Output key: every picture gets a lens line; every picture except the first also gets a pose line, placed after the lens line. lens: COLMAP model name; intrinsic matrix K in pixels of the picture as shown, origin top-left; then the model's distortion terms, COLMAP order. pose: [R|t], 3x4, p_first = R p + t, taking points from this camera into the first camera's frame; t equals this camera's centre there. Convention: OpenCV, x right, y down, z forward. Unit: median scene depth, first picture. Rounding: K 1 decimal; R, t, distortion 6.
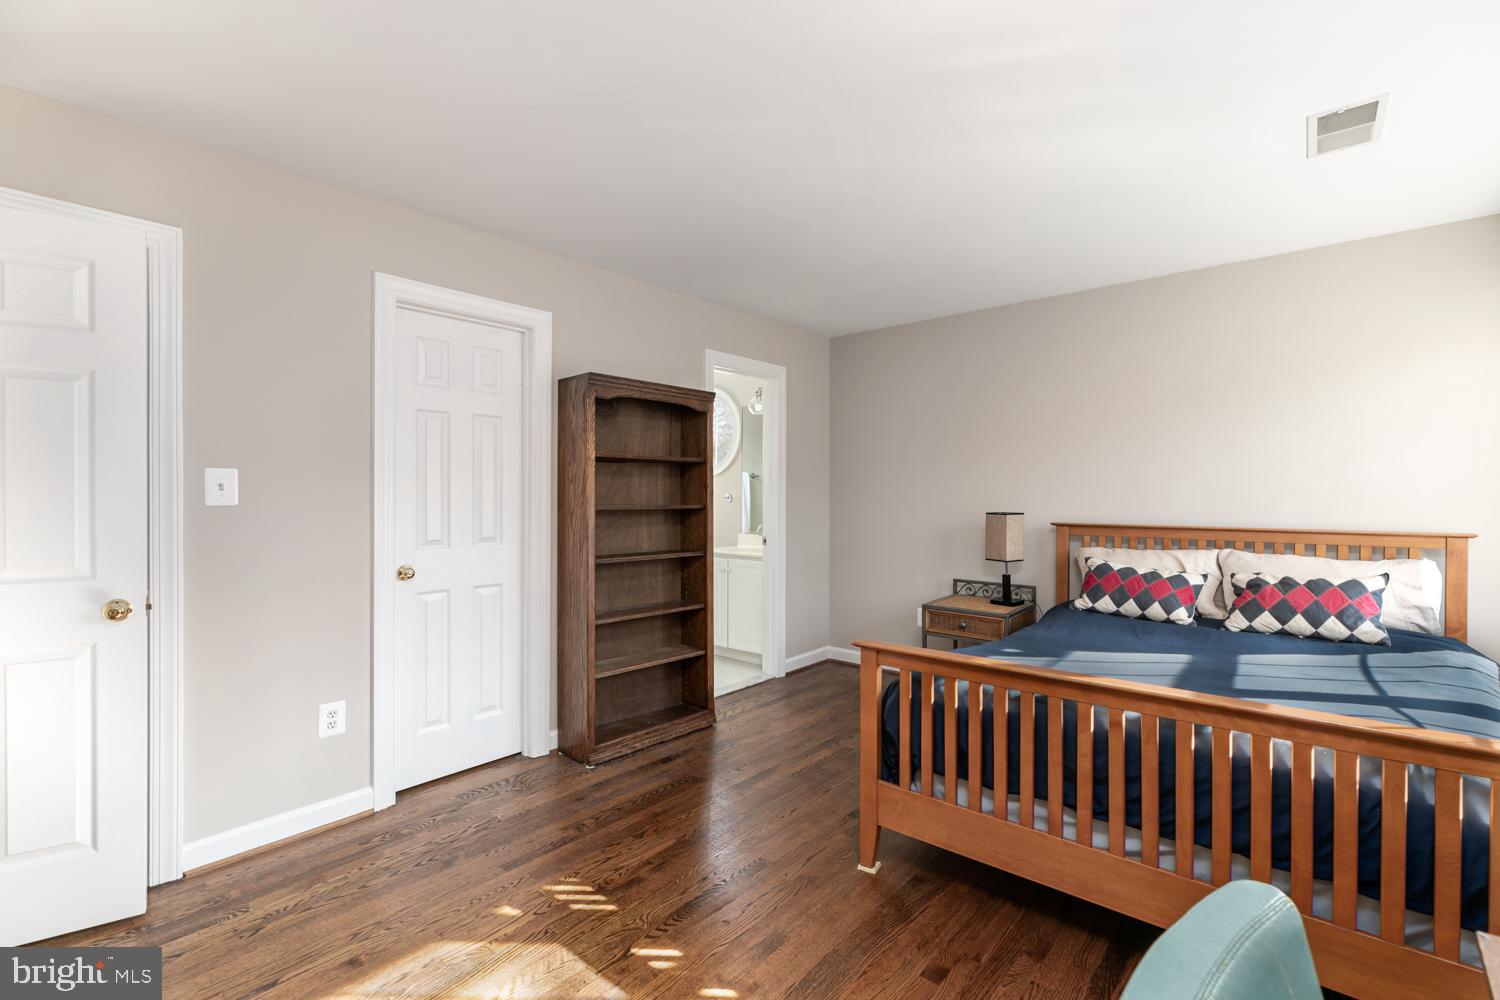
lens RADIAL K [[671.1, 0, 750.2], [0, 671.1, 507.4], [0, 0, 1]] dist [0.003667, 0.000096]
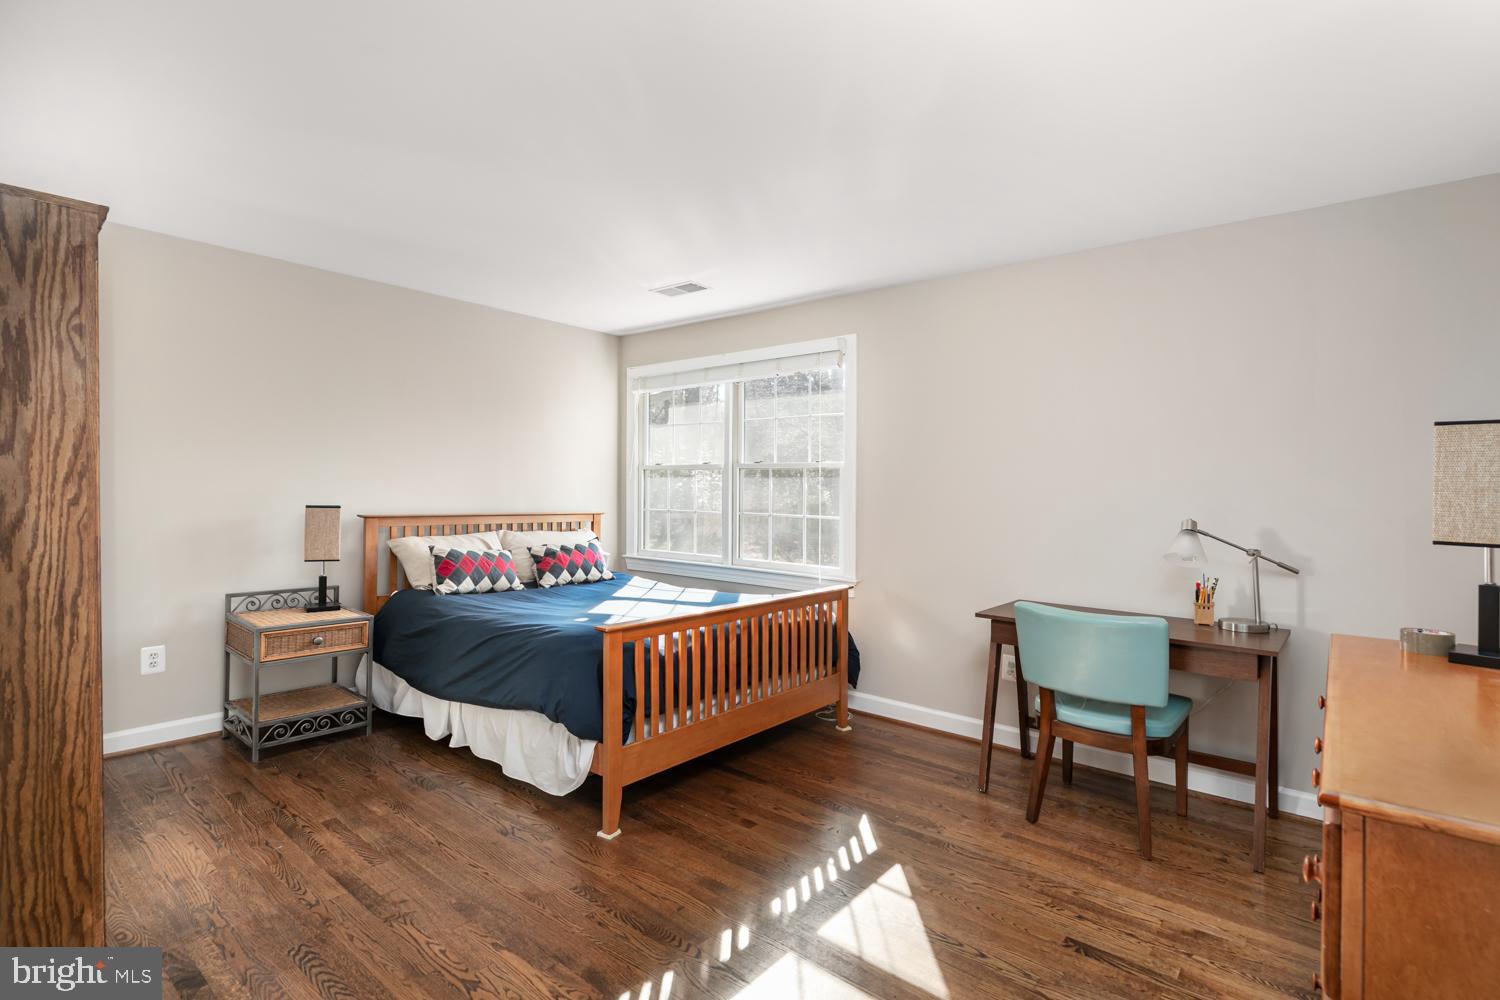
lens RADIAL K [[721.6, 0, 749.4], [0, 721.6, 491.2], [0, 0, 1]] dist [0.001888, -0.000128]
pose [[-0.020962, 0.000837, 0.999780, -0.675287], [0.002146, 0.999997, -0.000792, -0.010183], [-0.999778, 0.002128, -0.020964, 0.544524]]
